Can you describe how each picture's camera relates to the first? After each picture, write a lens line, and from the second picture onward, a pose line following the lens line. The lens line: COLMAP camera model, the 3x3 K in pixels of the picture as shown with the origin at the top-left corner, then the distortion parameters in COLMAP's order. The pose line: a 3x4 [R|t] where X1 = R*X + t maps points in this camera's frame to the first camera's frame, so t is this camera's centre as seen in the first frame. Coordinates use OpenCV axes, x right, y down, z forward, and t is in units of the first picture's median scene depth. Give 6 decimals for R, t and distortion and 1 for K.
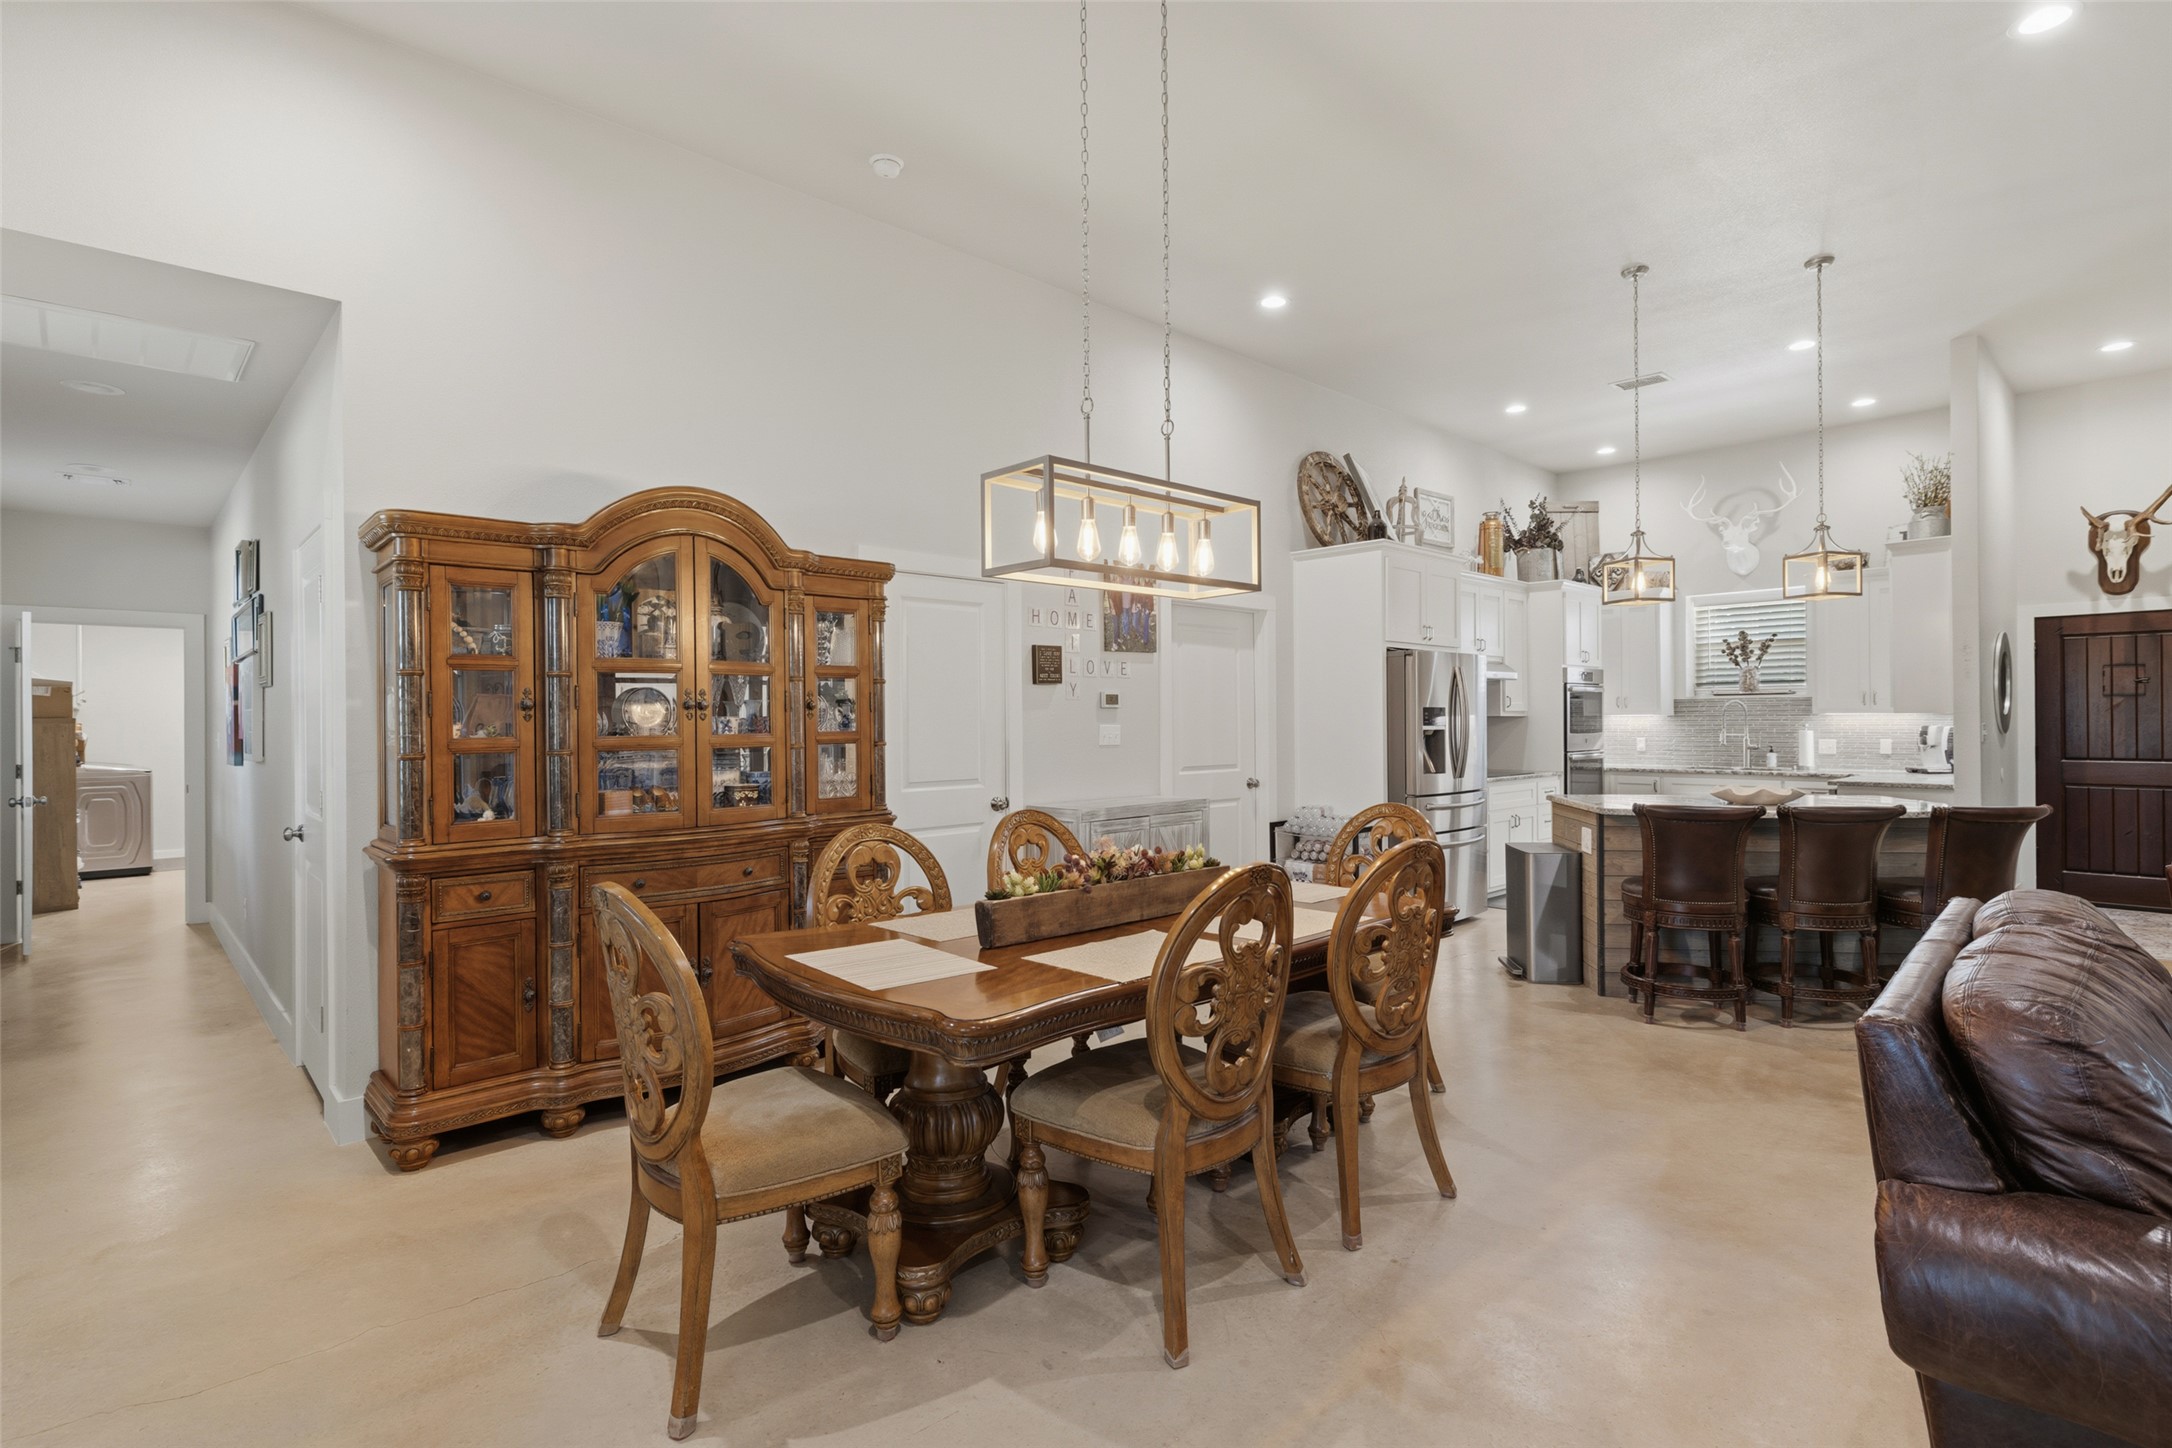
lens RADIAL K [[1062.6, 0, 1085.3], [0, 1062.6, 721.3], [0, 0, 1]] dist [-0.013461, -0.000093]
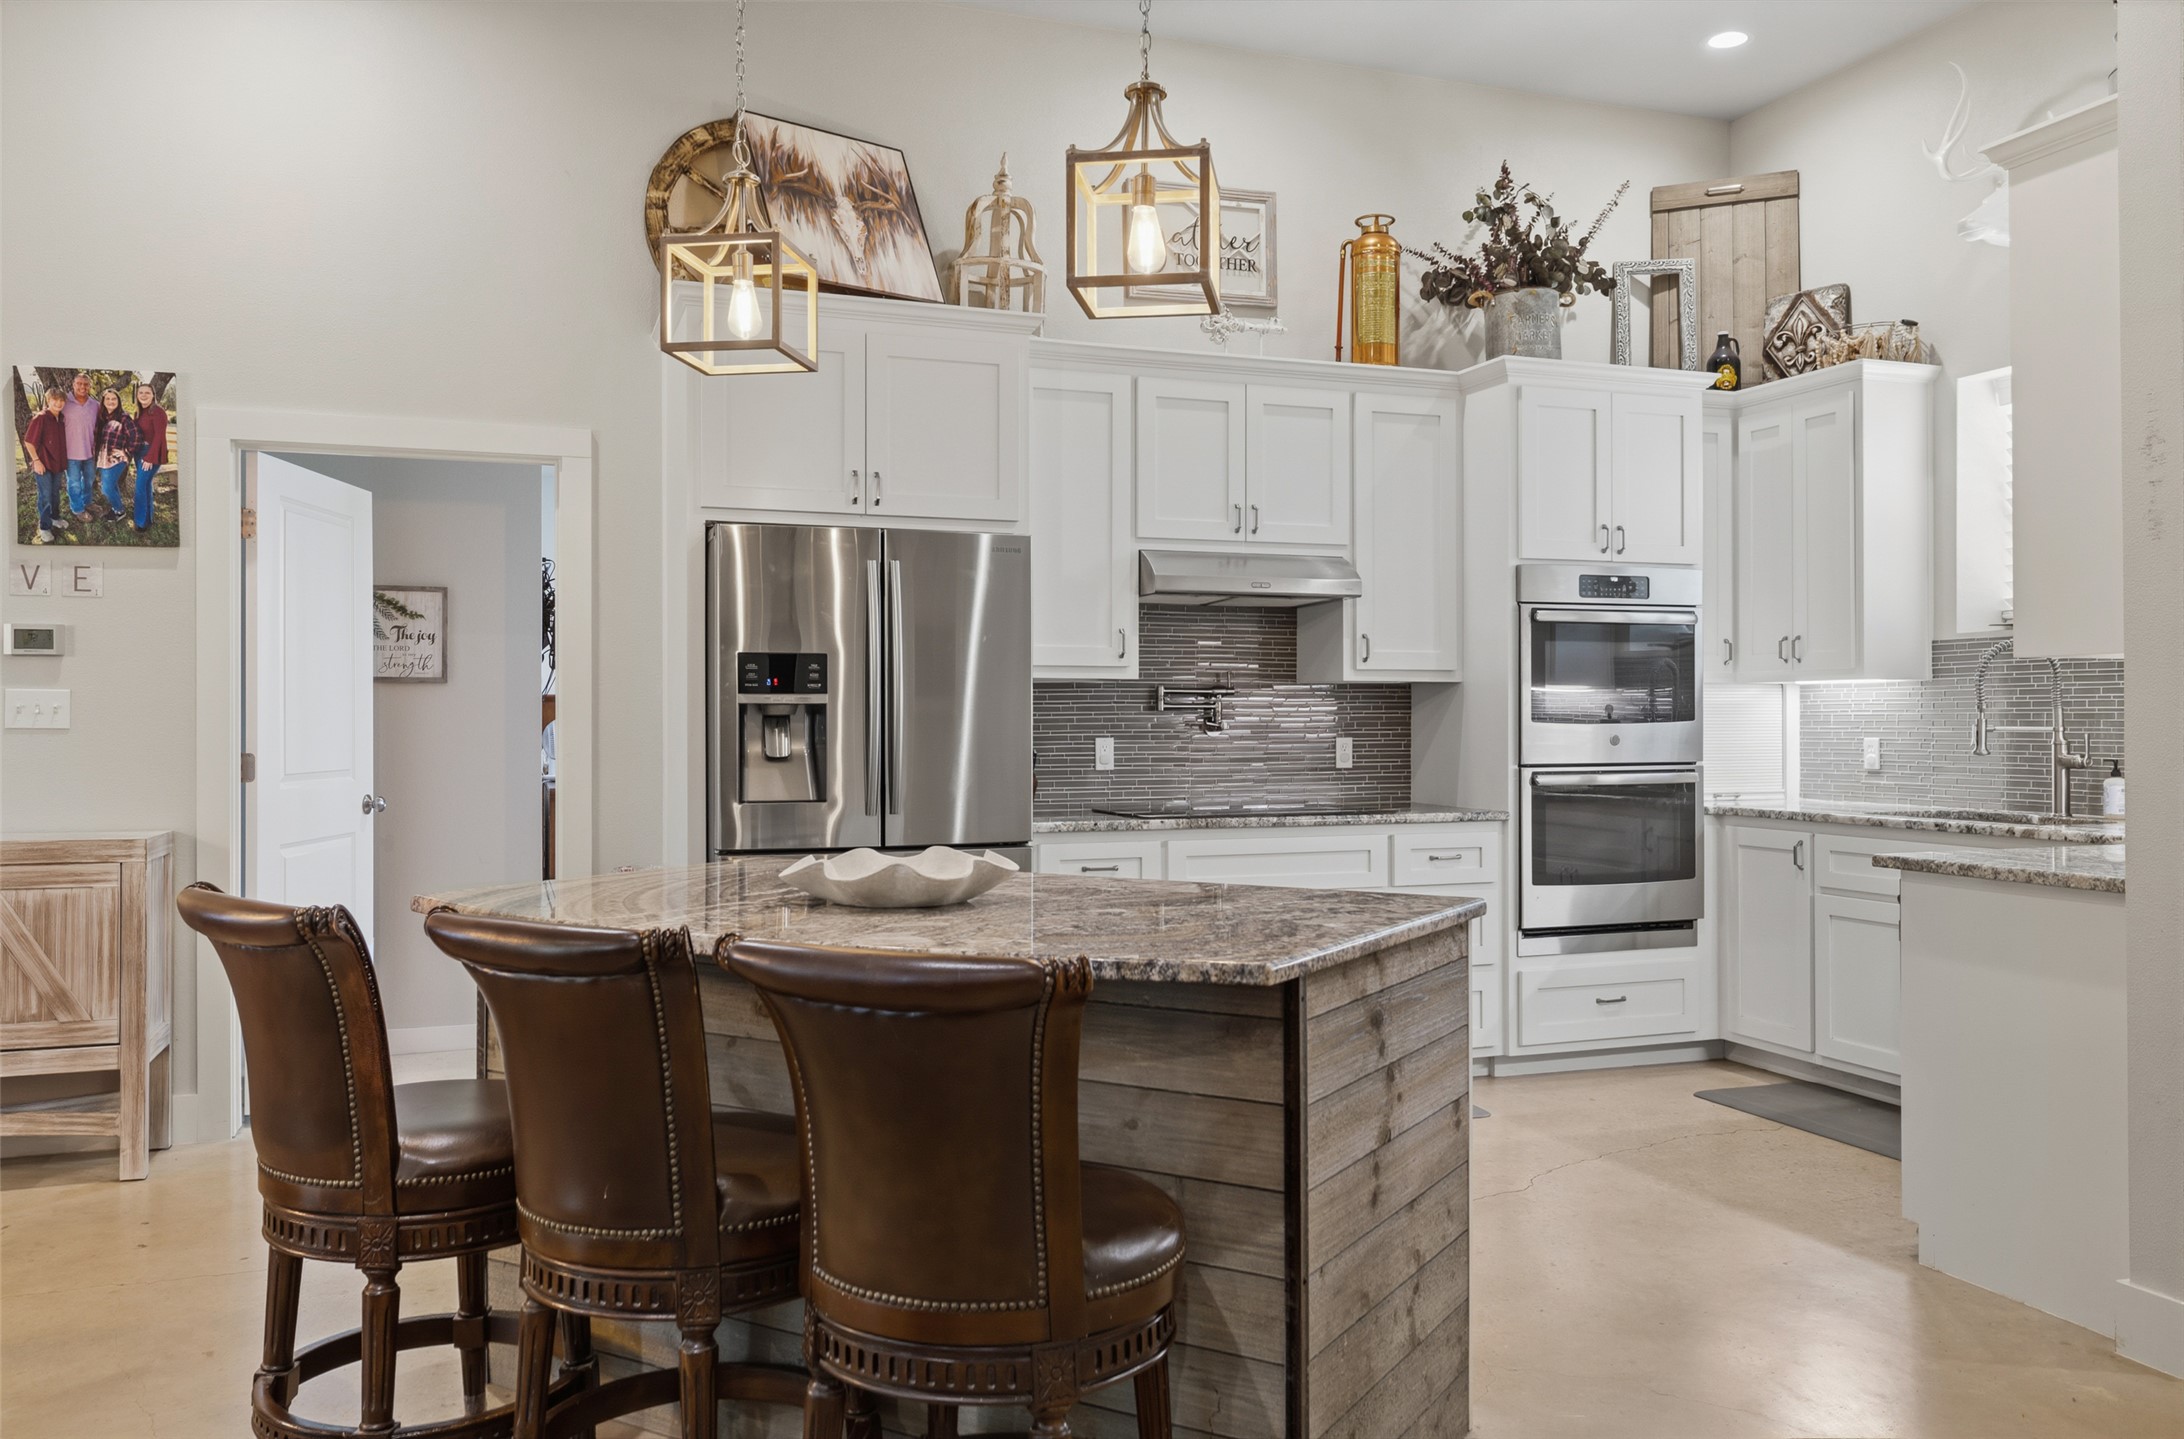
lens RADIAL K [[1675.8, 0, 1094.9], [0, 1675.8, 721.5], [0, 0, 1]] dist [0.003762, 0.000743]
pose [[0.916280, 0.005036, -0.400507, 0.547736], [-0.004316, 0.999987, 0.002701, 0.009995], [0.400515, -0.000746, 0.916290, 0.310671]]
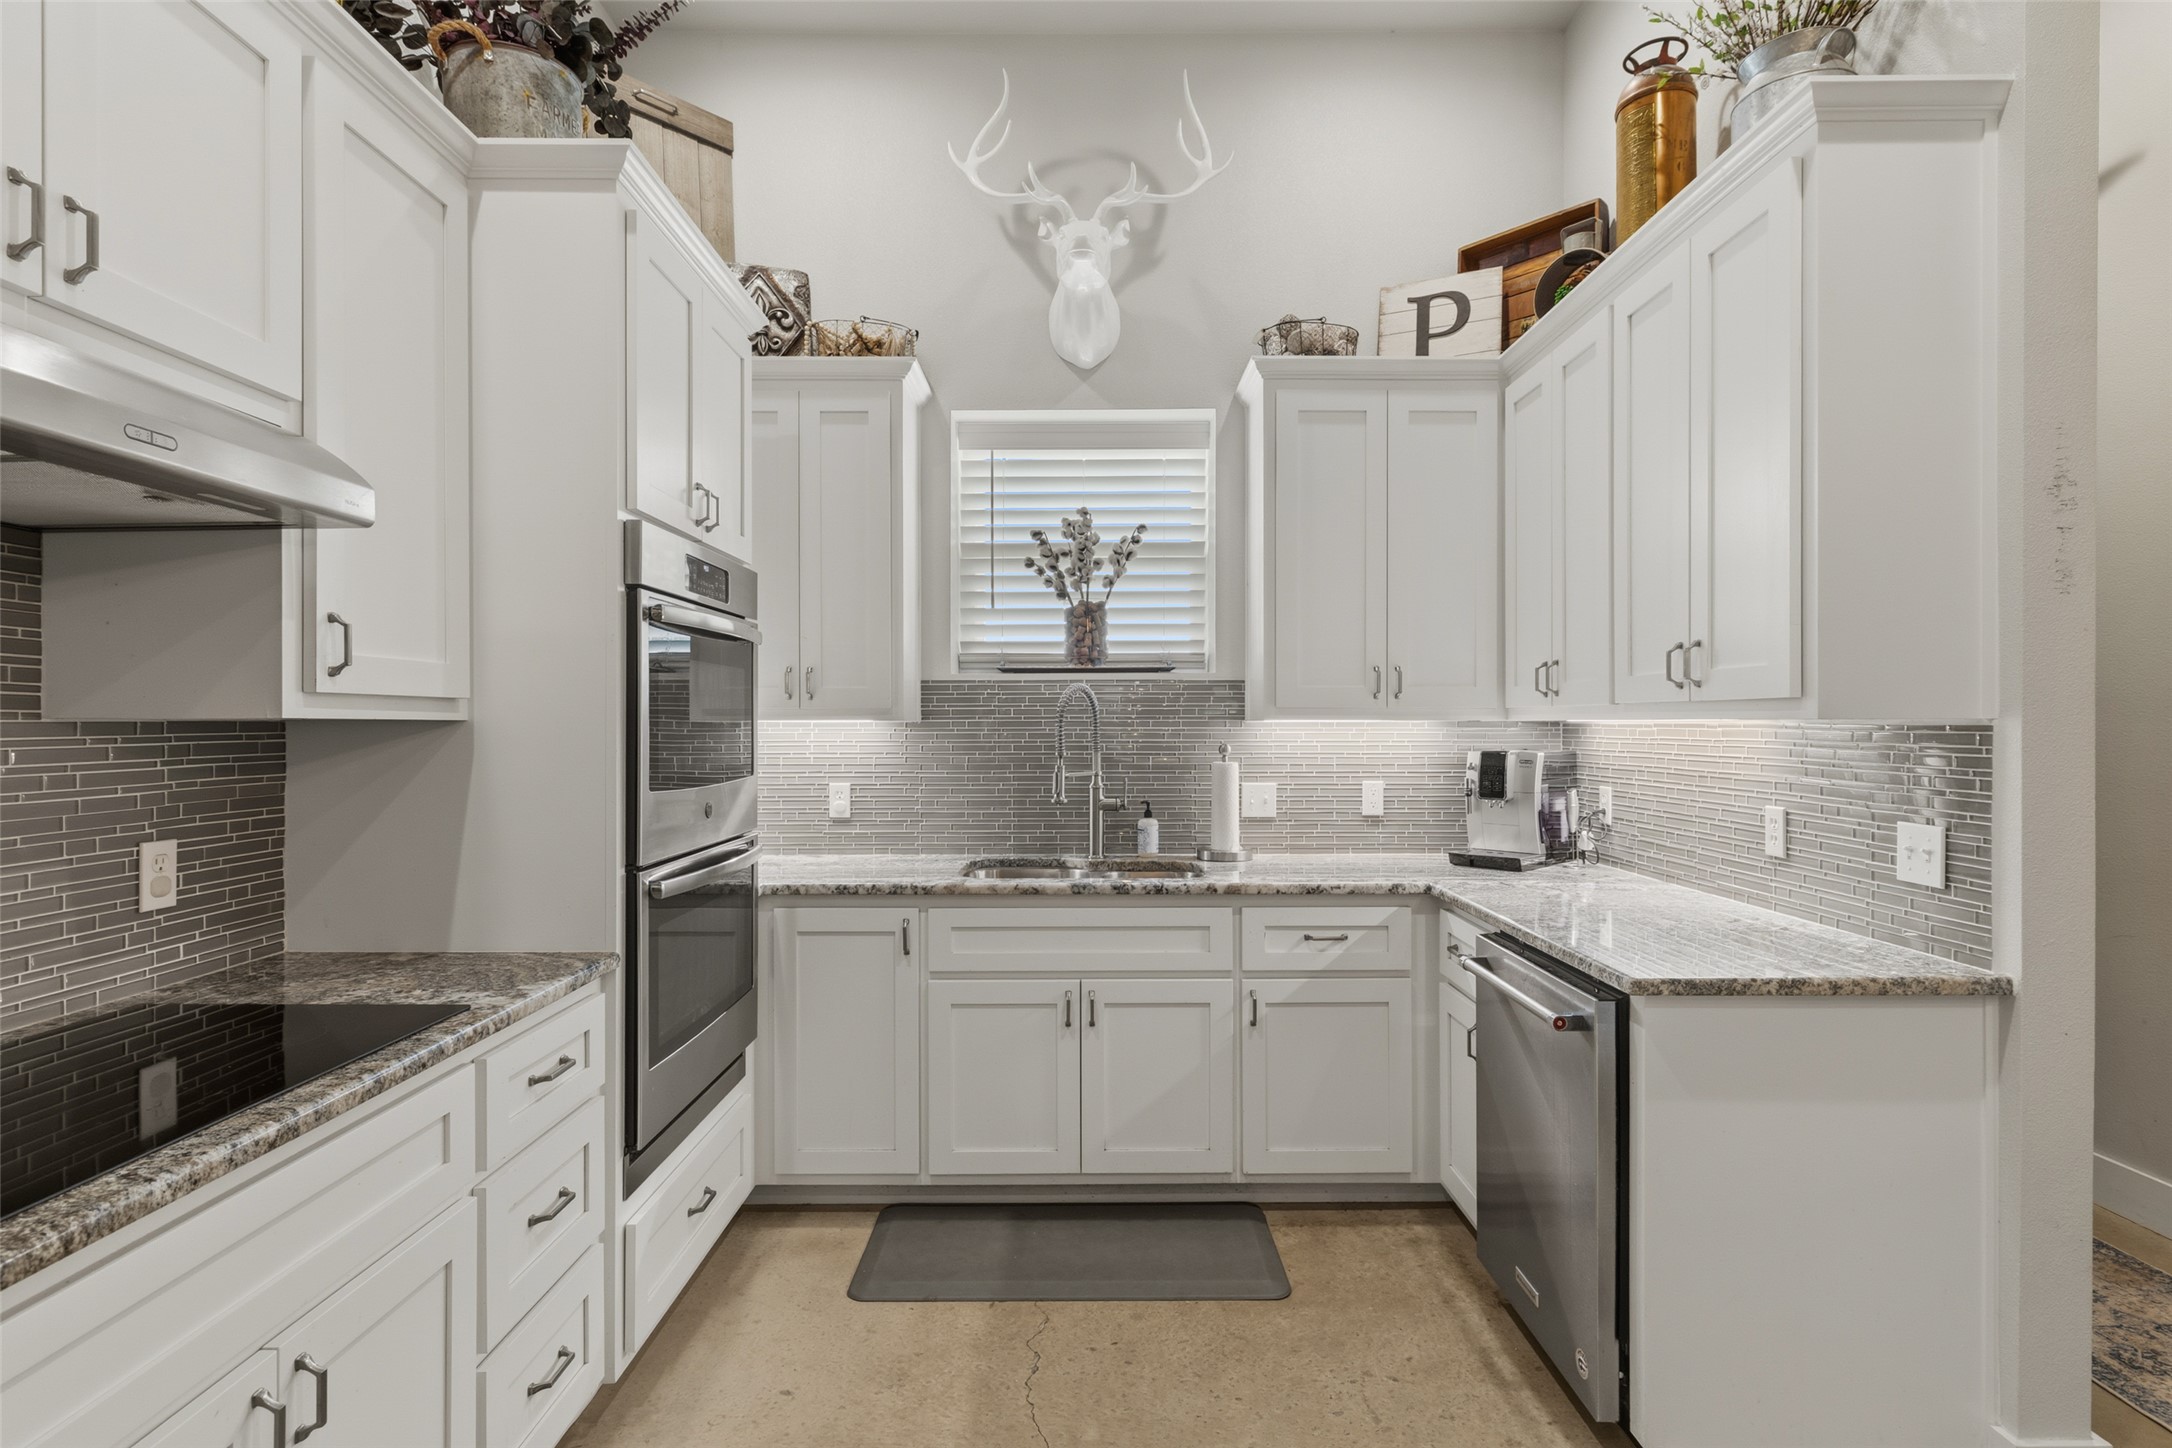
lens RADIAL K [[1062.6, 0, 1090.1], [0, 1062.6, 733.0], [0, 0, 1]] dist [-0.013461, -0.000093]
pose [[0.682411, -0.000791, 0.730968, 0.337251], [-0.001255, 0.999997, 0.002254, -0.002776], [-0.730968, -0.002456, 0.682408, 0.734198]]
